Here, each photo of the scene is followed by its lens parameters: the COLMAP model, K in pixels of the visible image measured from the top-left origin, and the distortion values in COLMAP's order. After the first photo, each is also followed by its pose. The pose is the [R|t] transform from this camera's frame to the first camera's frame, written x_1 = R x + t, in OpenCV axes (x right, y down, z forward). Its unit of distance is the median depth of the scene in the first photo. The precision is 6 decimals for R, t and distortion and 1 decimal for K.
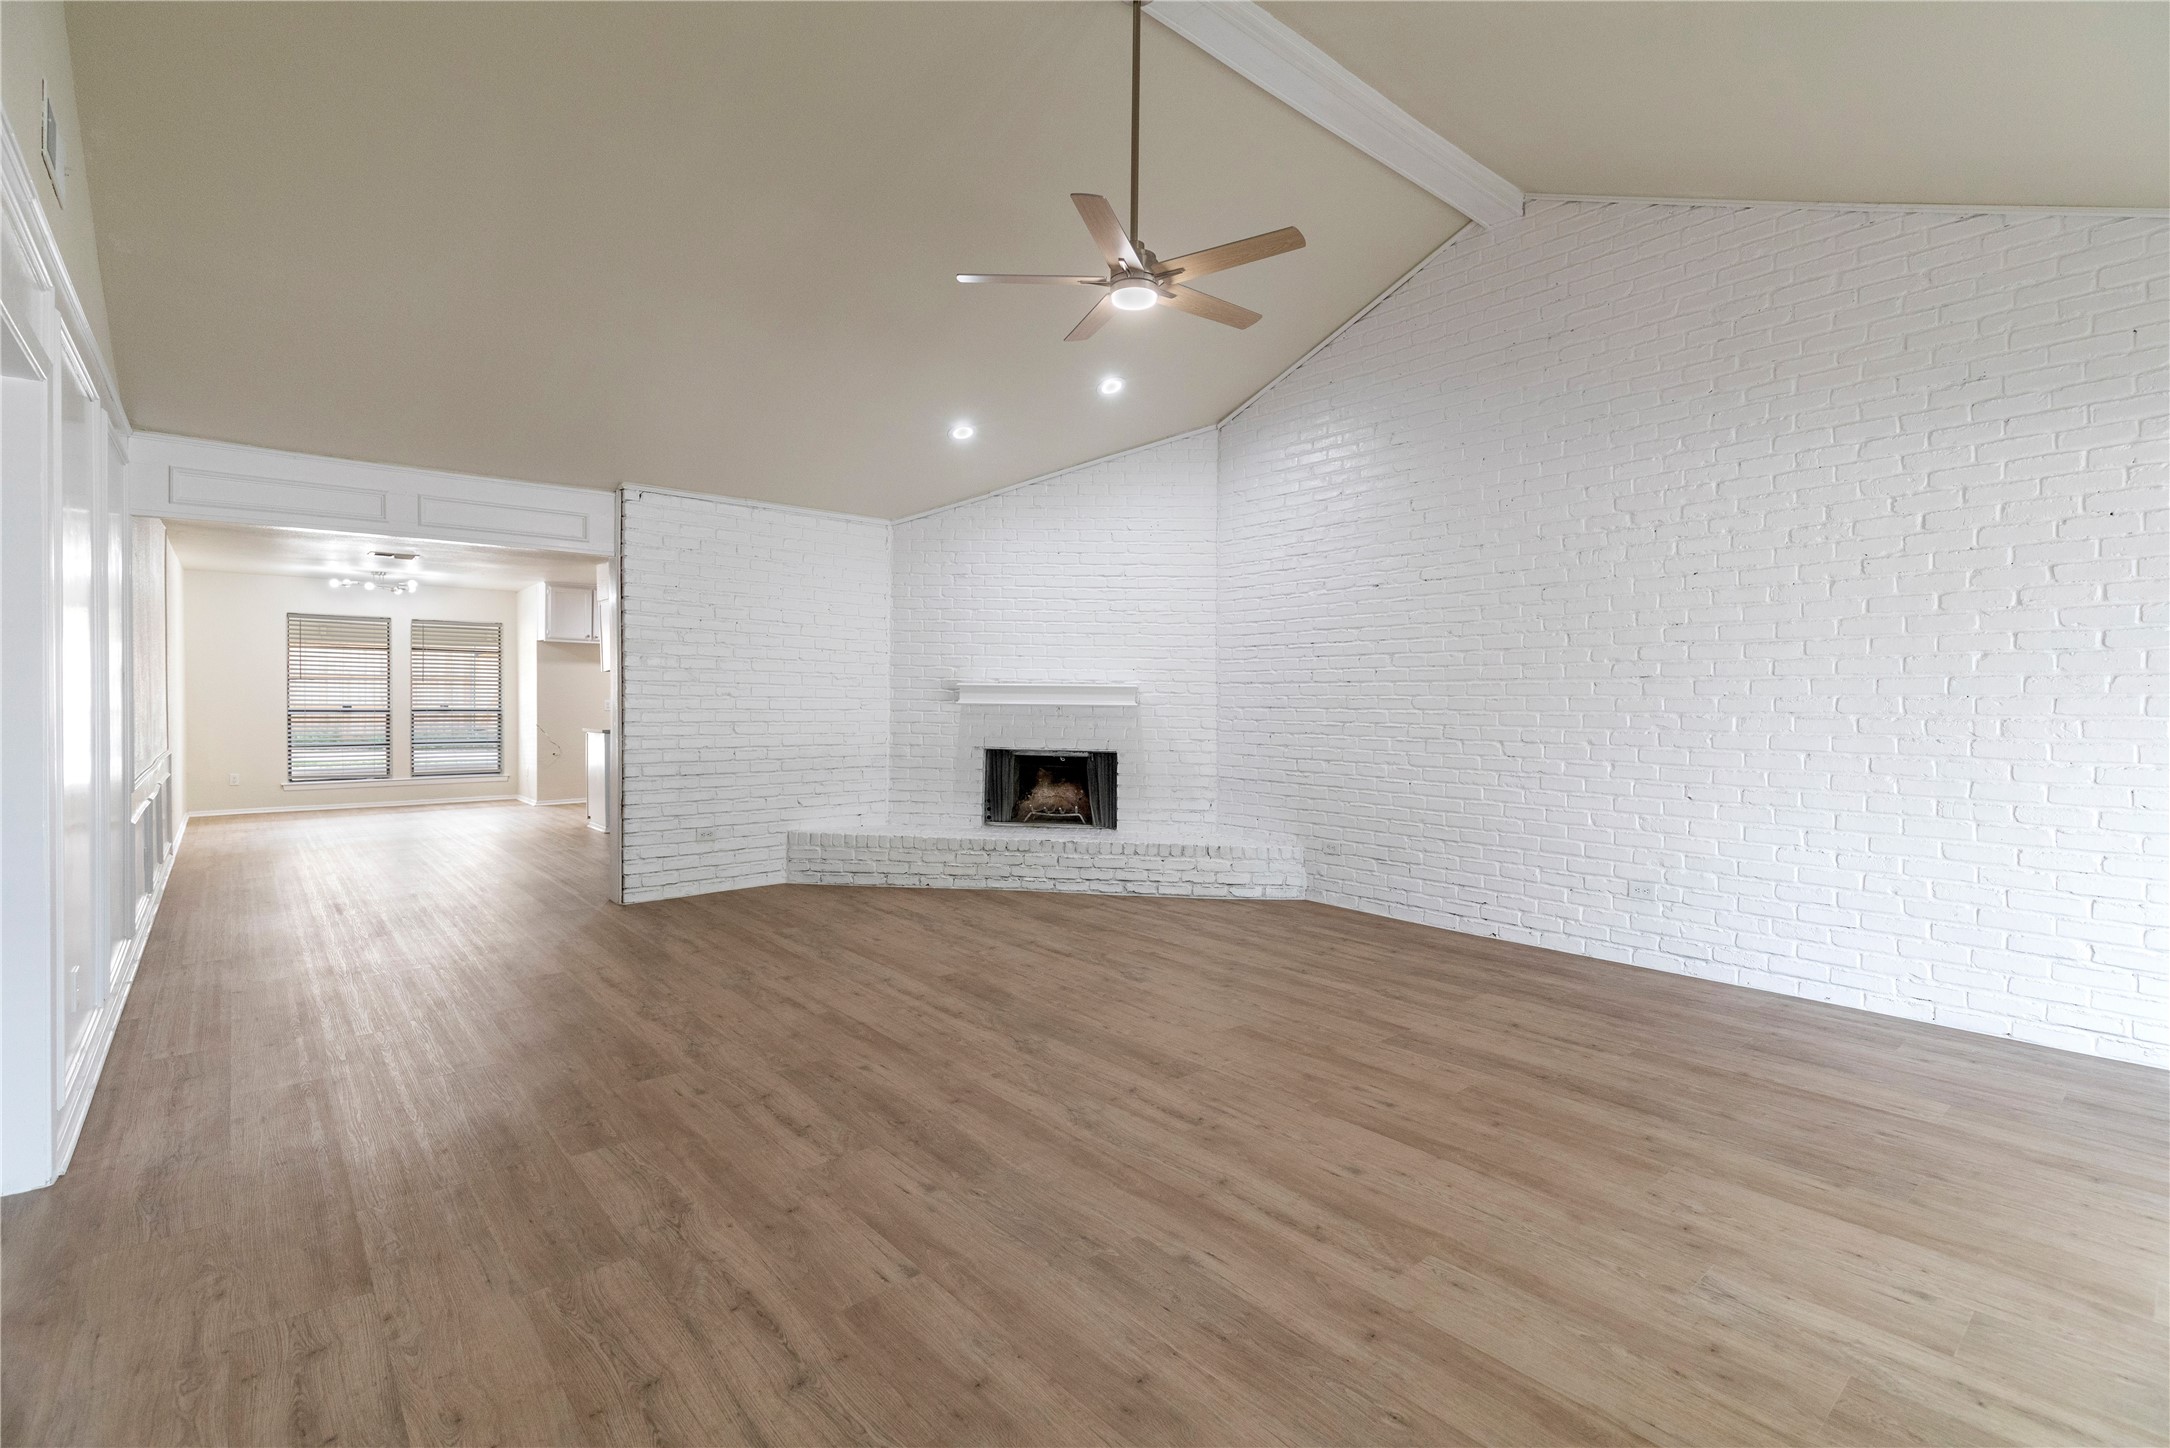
lens RADIAL K [[977.3, 0, 1017.8], [0, 977.3, 703.5], [0, 0, 1]] dist [0.021670, -0.000198]
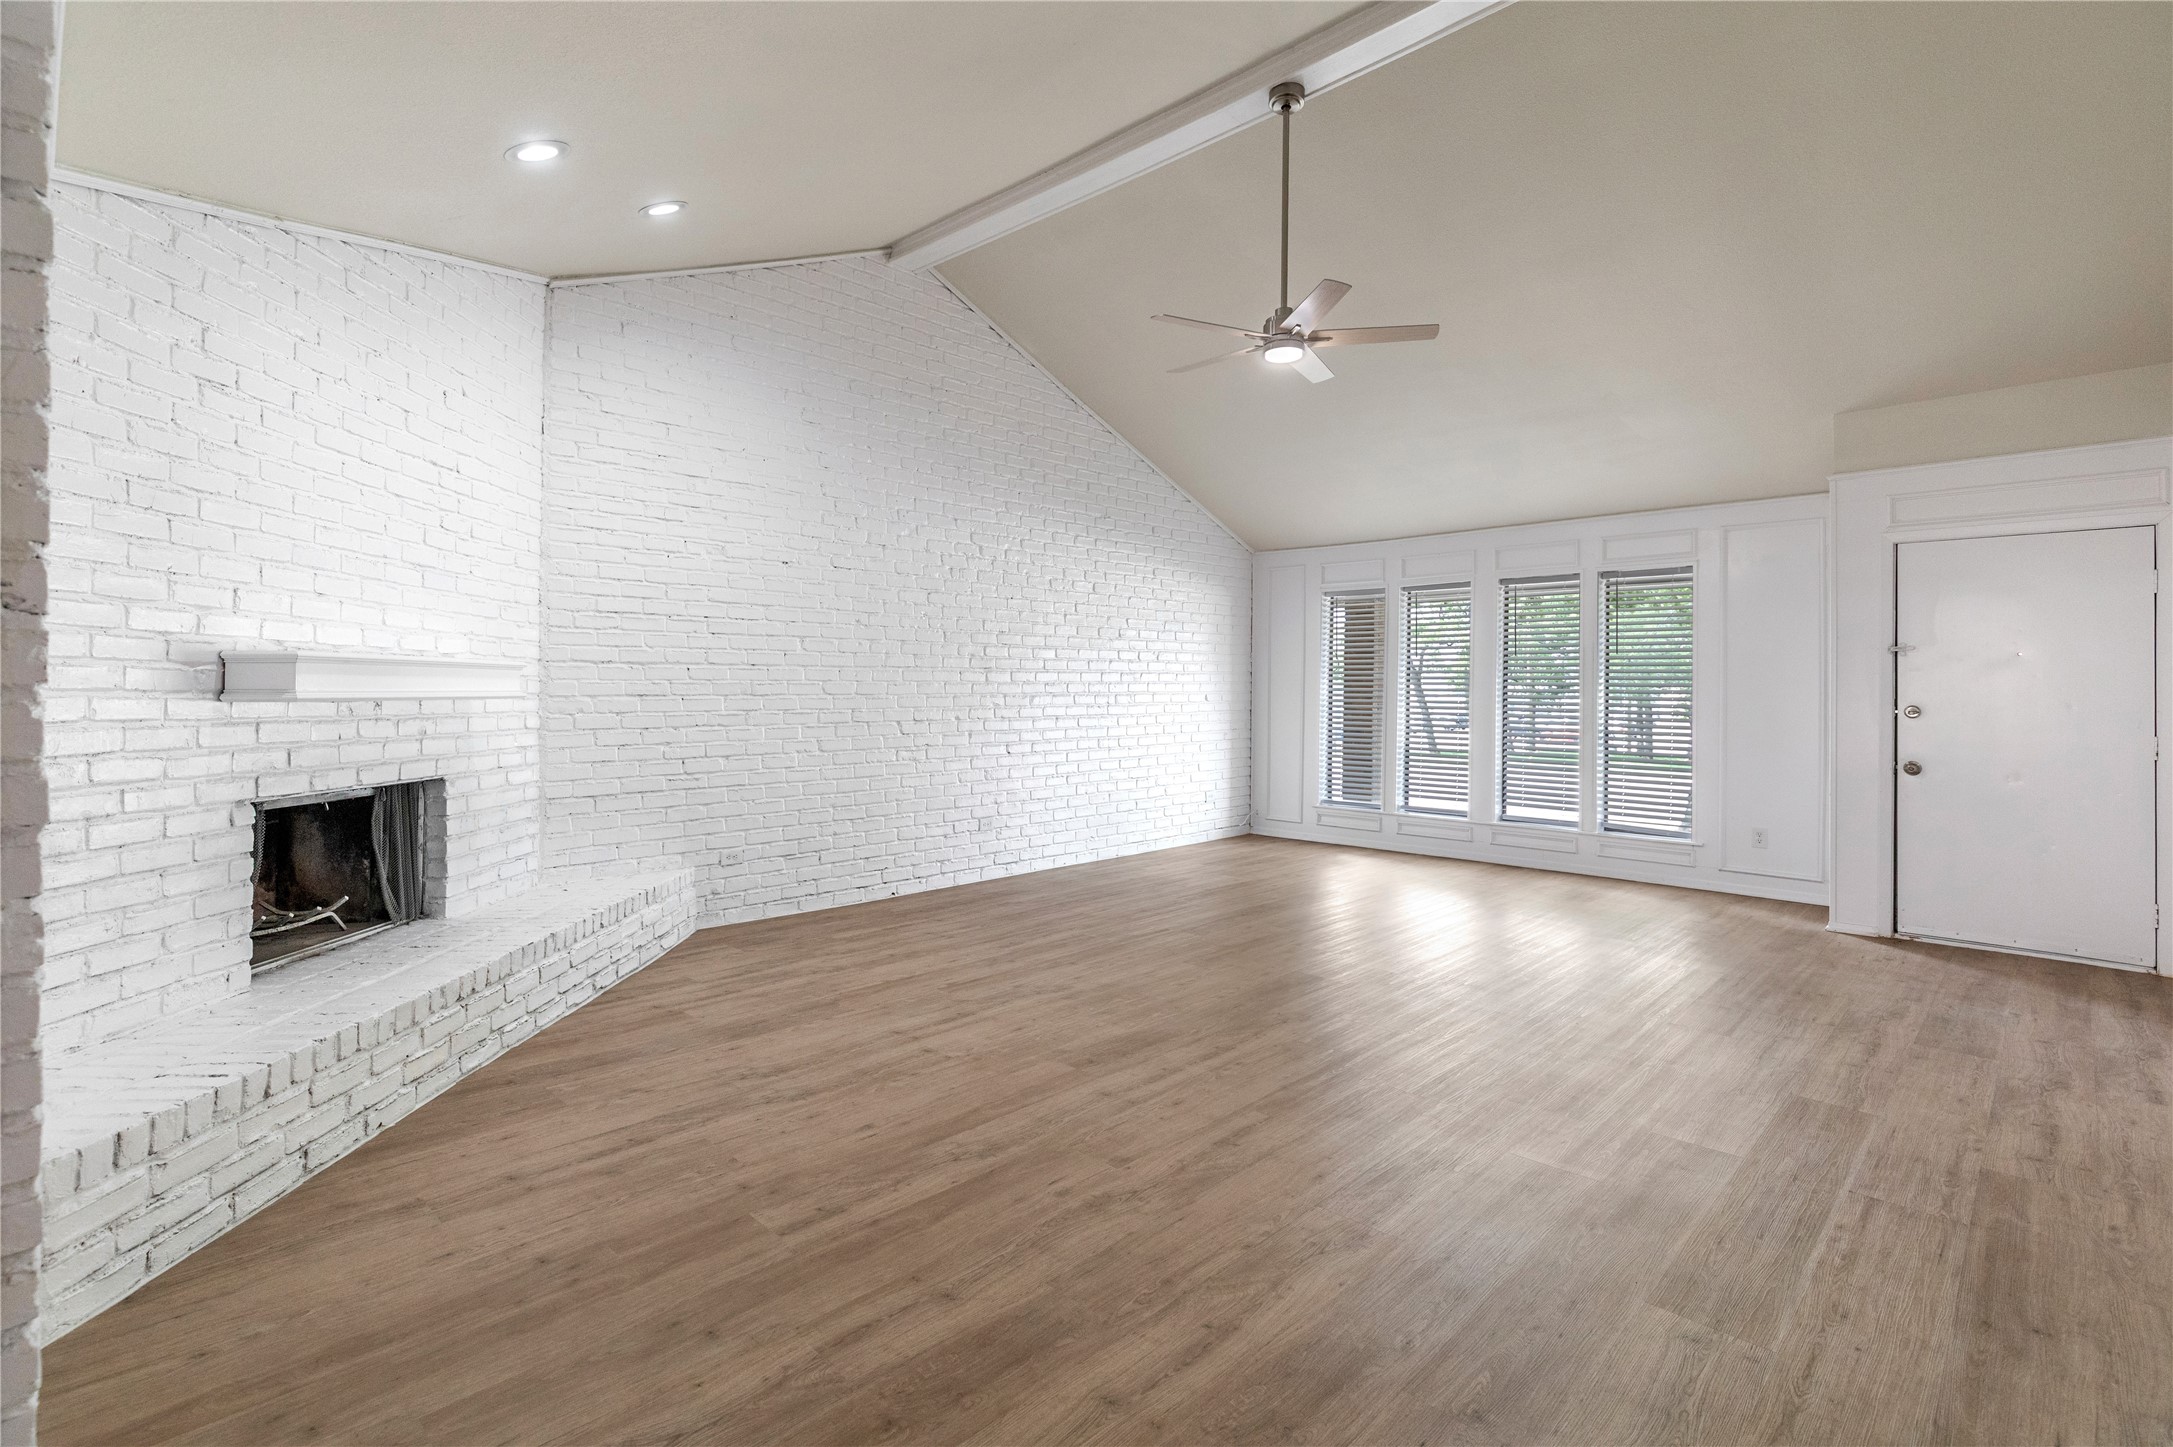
lens RADIAL K [[1073.8, 0, 1075.5], [0, 1073.8, 676.3], [0, 0, 1]] dist [0.002826, 0.000373]
pose [[-0.155867, 0.002939, 0.987774, -0.713283], [0.001097, 0.999995, -0.002803, -0.009432], [-0.987777, 0.000647, -0.155869, 0.919966]]
